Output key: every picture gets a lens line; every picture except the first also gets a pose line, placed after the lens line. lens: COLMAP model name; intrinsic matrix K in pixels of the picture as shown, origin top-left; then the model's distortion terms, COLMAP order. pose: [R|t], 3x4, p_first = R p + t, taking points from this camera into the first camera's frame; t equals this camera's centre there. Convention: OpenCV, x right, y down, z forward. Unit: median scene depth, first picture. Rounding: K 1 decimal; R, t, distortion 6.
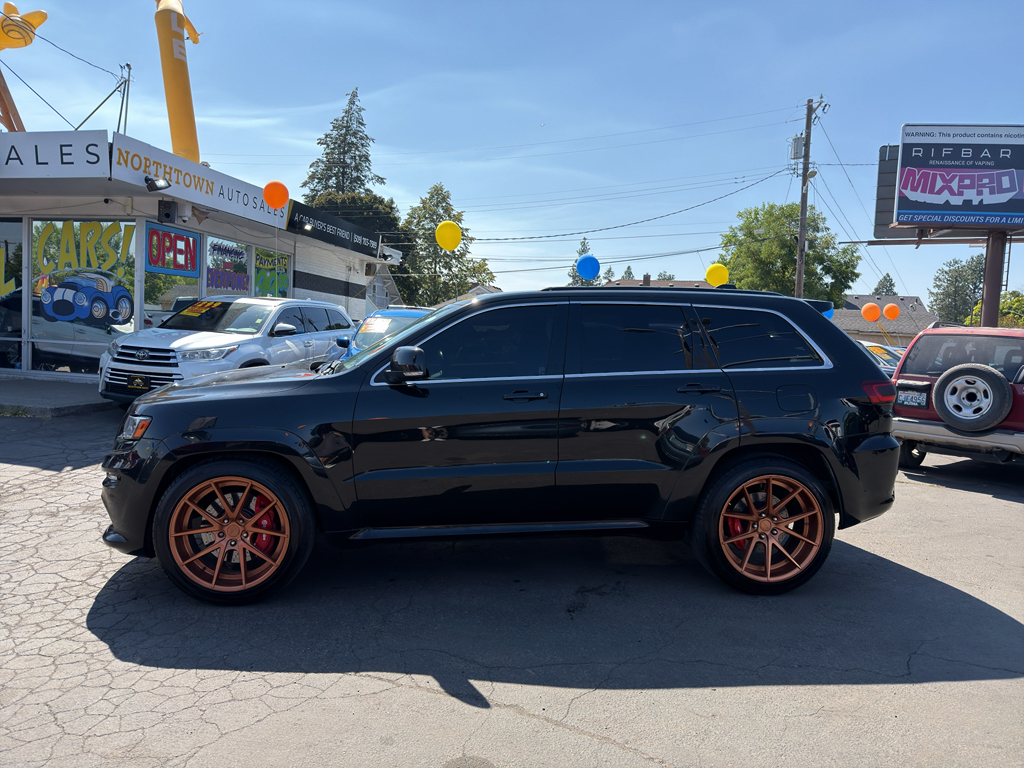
lens RADIAL K [[717.1, 0, 507.4], [0, 717.1, 395.1], [0, 0, 1]] dist [0.029769, -0.039624]
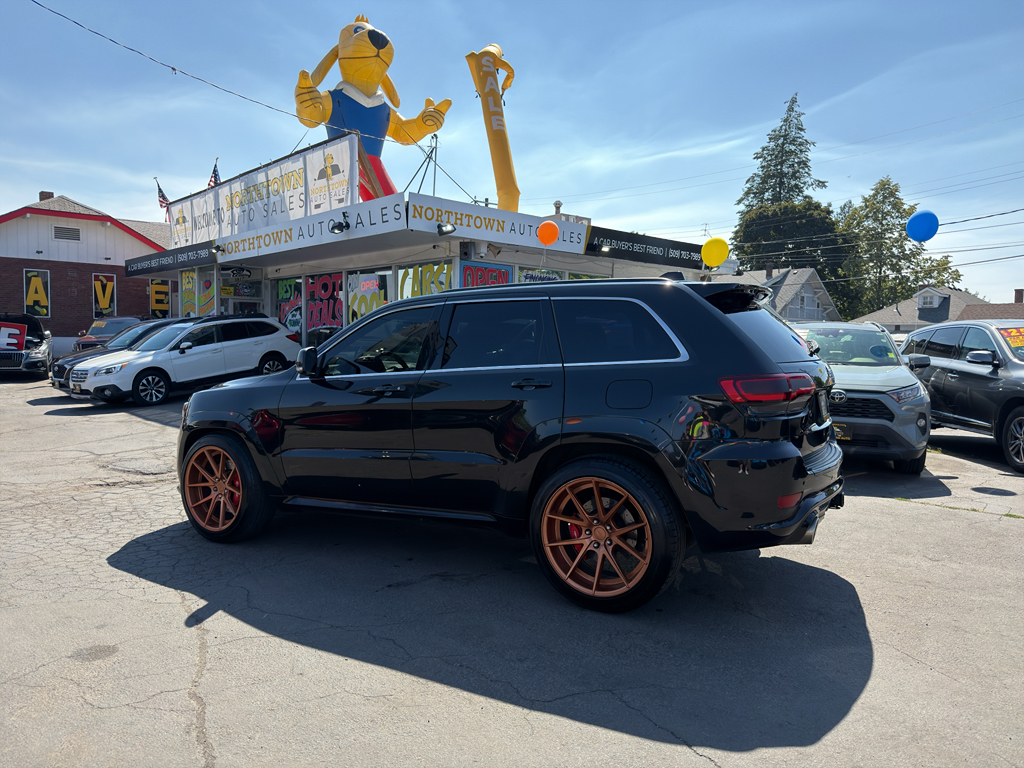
lens RADIAL K [[717.1, 0, 512.1], [0, 717.1, 393.5], [0, 0, 1]] dist [0.029769, -0.039624]
pose [[0.810859, 0.005595, -0.585215, 0.064695], [-0.021754, 0.999551, -0.020585, 0.002077], [0.584838, 0.029423, 0.810617, 0.016145]]
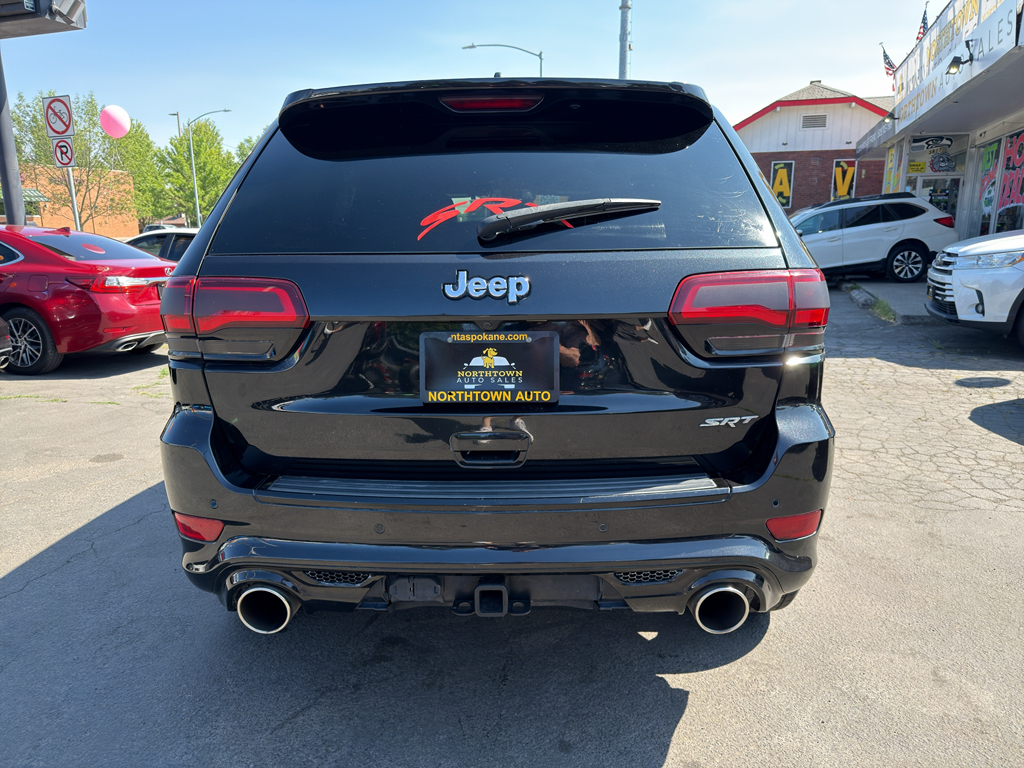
lens RADIAL K [[717.1, 0, 528.9], [0, 717.1, 395.4], [0, 0, 1]] dist [0.029769, -0.039624]
pose [[-0.133635, 0.179836, -0.974577, 0.075914], [-0.081212, 0.978103, 0.191622, -0.004104], [0.987697, 0.104755, -0.116104, 0.109579]]
